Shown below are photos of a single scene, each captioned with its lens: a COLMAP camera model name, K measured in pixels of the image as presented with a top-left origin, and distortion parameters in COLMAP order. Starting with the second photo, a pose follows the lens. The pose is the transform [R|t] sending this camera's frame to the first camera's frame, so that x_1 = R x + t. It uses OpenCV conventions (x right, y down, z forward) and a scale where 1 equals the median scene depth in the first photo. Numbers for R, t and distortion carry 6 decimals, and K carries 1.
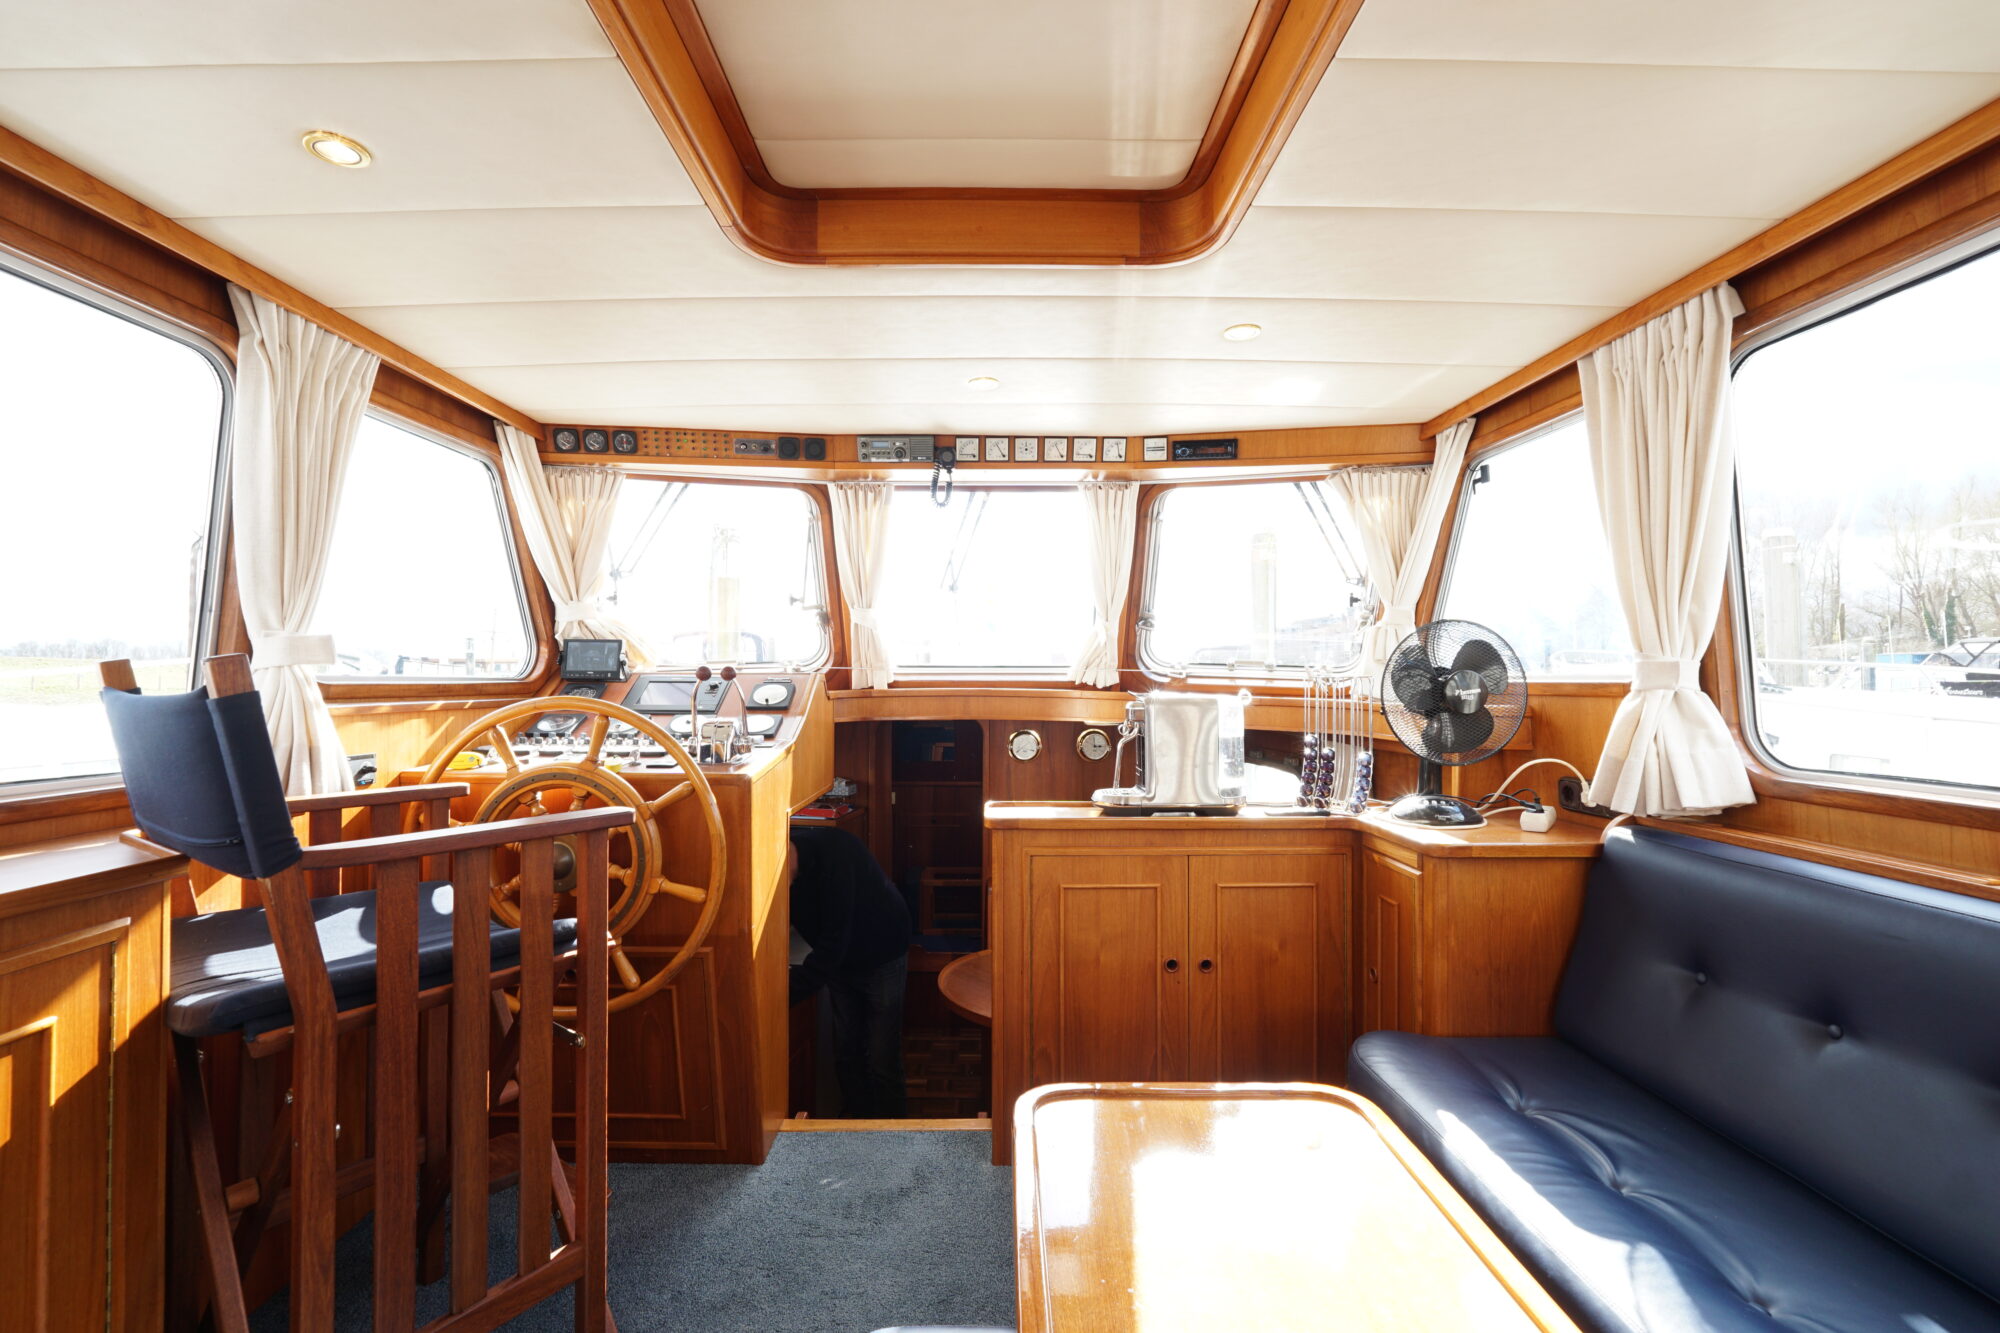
lens RADIAL K [[839.9, 0, 996.7], [0, 839.9, 670.0], [0, 0, 1]] dist [-0.018996, 0.007576]
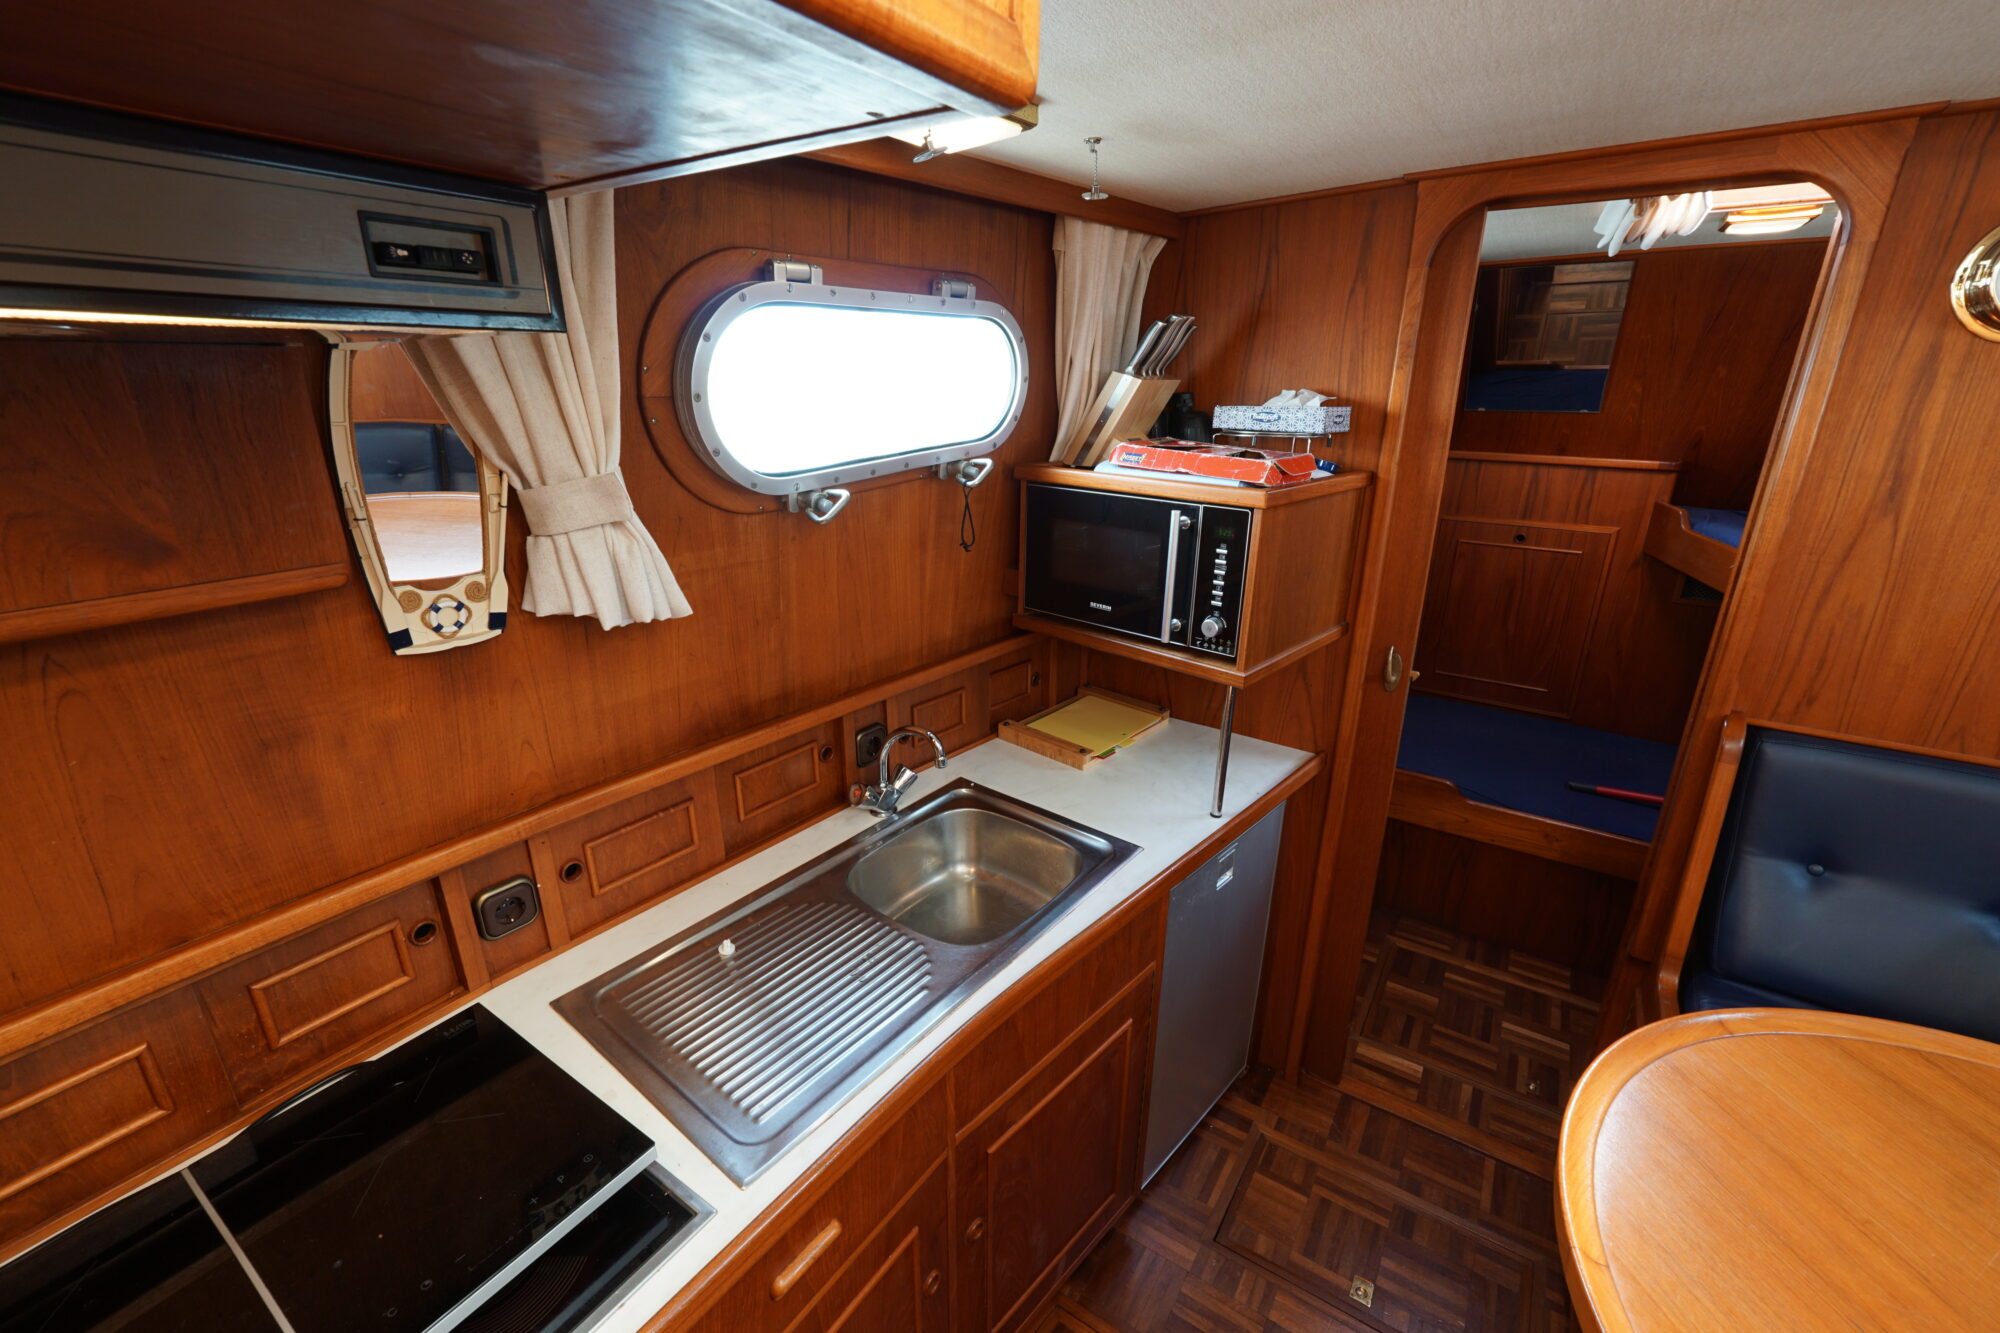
lens RADIAL K [[839.9, 0, 994.8], [0, 839.9, 665.7], [0, 0, 1]] dist [-0.018996, 0.007576]
pose [[0.829386, 0.182768, -0.527935, -0.163251], [0.005150, 0.942433, 0.334356, 0.239139], [0.558653, -0.280029, 0.780699, 1.181519]]
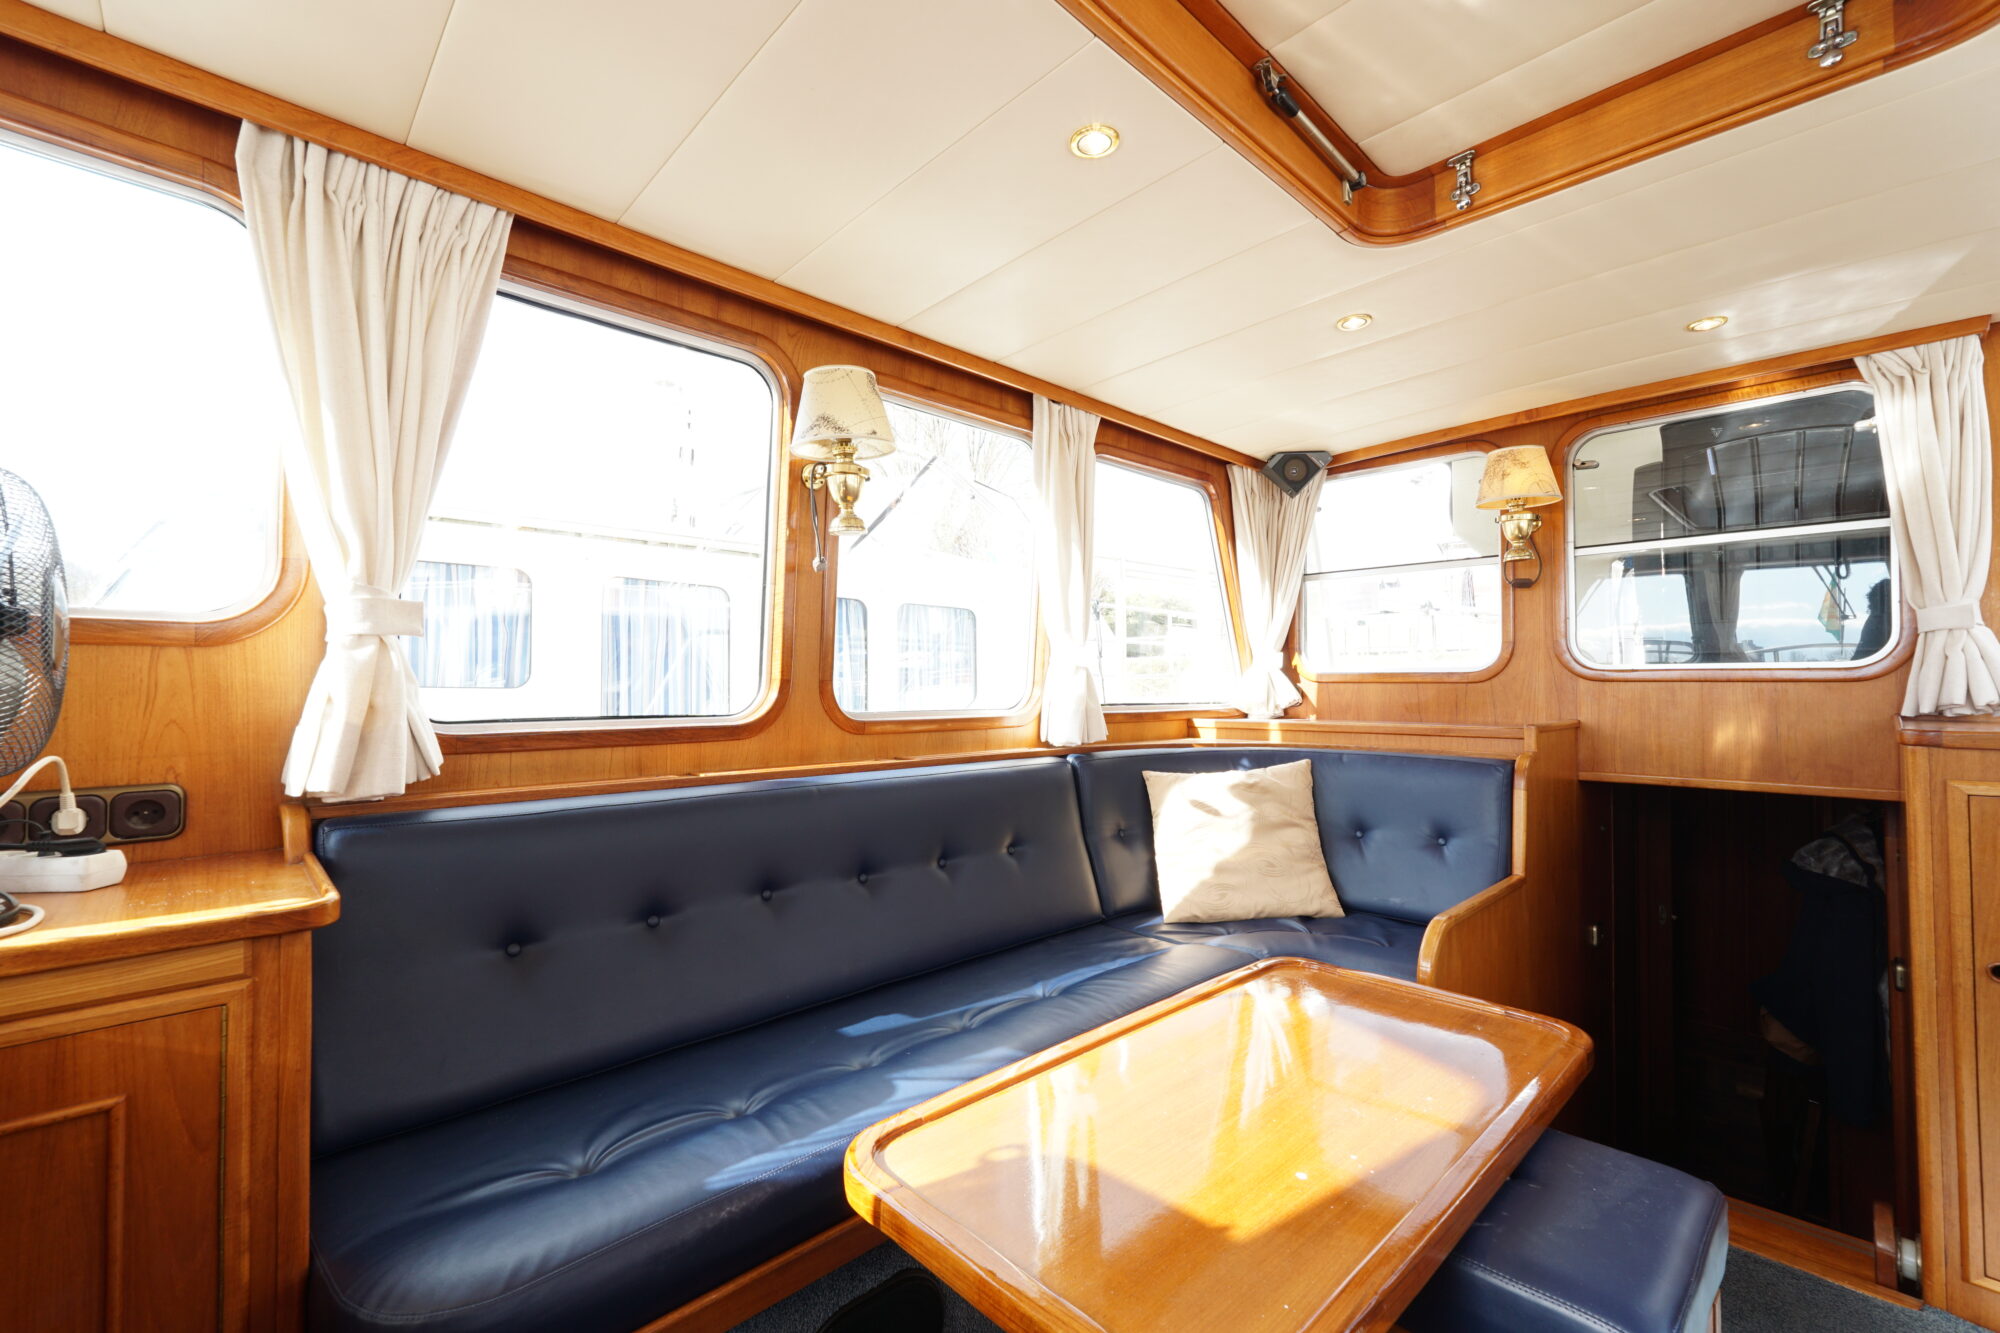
lens RADIAL K [[839.9, 0, 994.6], [0, 839.9, 668.7], [0, 0, 1]] dist [-0.018996, 0.007576]
pose [[-0.680864, 0.018333, 0.732180, -0.129423], [-0.005765, 0.999522, -0.030388, 0.055484], [-0.732387, -0.024911, -0.680432, 0.816552]]
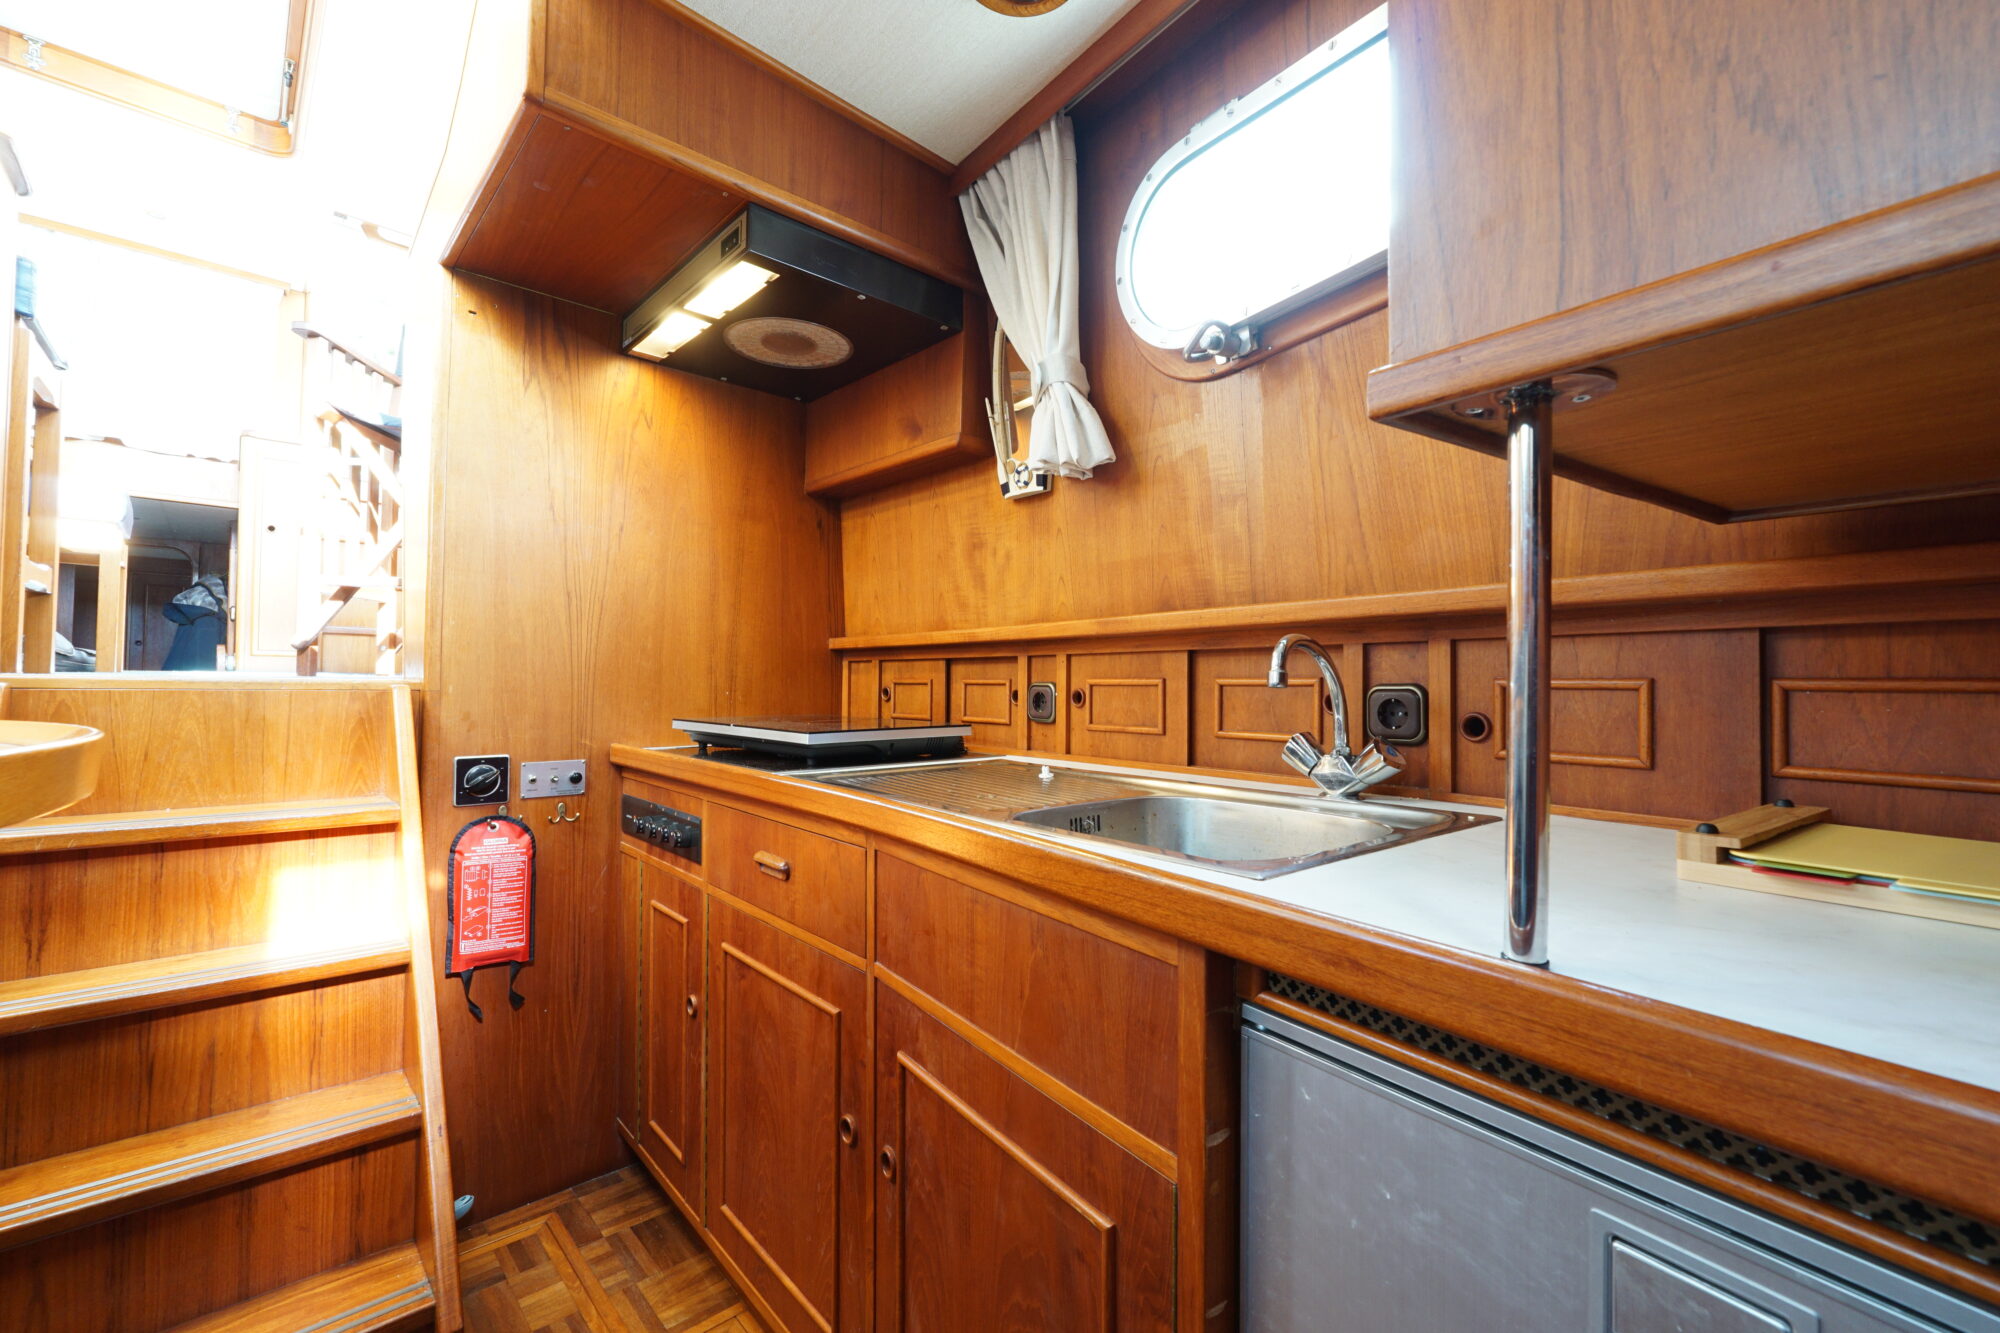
lens RADIAL K [[839.9, 0, 994.4], [0, 839.9, 664.7], [0, 0, 1]] dist [-0.018996, 0.007576]
pose [[-0.737775, -0.024441, -0.674604, -0.139226], [-0.007207, 0.999573, -0.028333, 0.553460], [0.675008, -0.016042, -0.737636, 1.909238]]
